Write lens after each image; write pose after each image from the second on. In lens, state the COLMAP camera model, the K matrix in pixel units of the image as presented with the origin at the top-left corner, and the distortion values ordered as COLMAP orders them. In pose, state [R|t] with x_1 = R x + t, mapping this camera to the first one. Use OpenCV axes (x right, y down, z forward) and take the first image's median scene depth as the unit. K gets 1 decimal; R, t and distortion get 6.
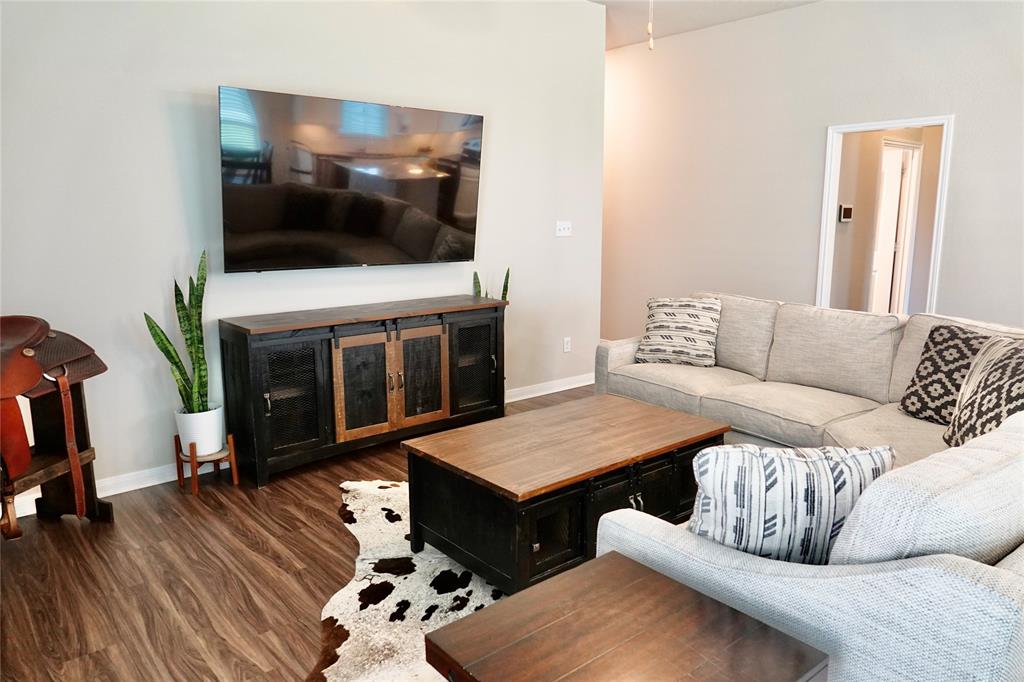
lens RADIAL K [[707.6, 0, 516.0], [0, 707.6, 342.2], [0, 0, 1]] dist [-0.004275, 0.004155]
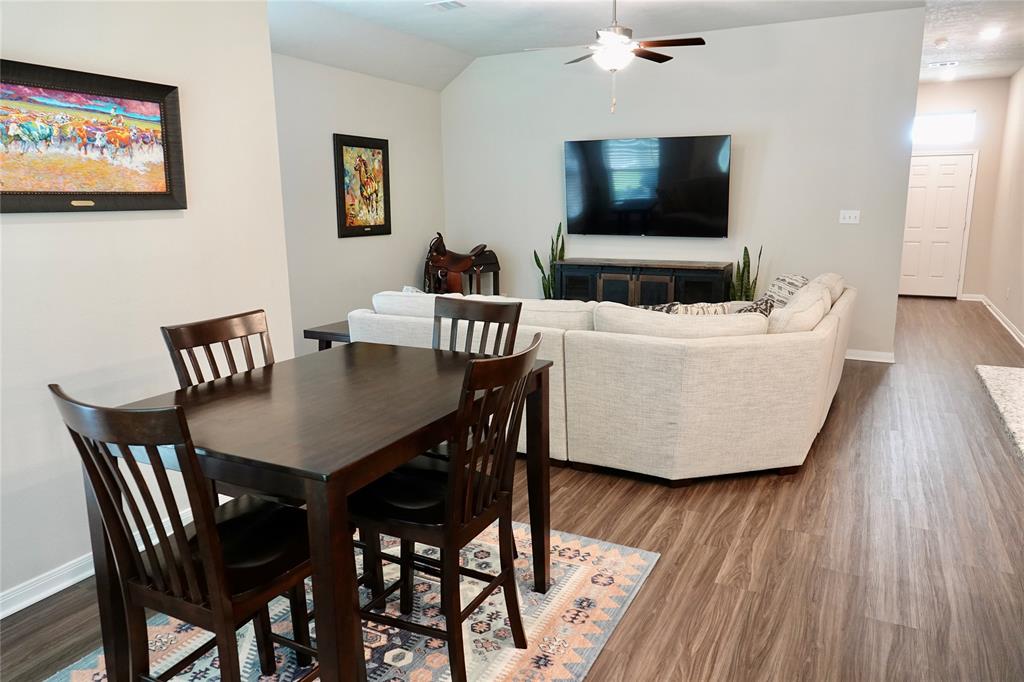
lens RADIAL K [[707.6, 0, 516.0], [0, 707.6, 342.2], [0, 0, 1]] dist [-0.004275, 0.004155]
pose [[0.386054, 0.172179, -0.906265, 0.929251], [-0.174349, 0.978339, 0.111602, 0.002035], [0.905850, 0.114922, 0.407711, 0.080401]]
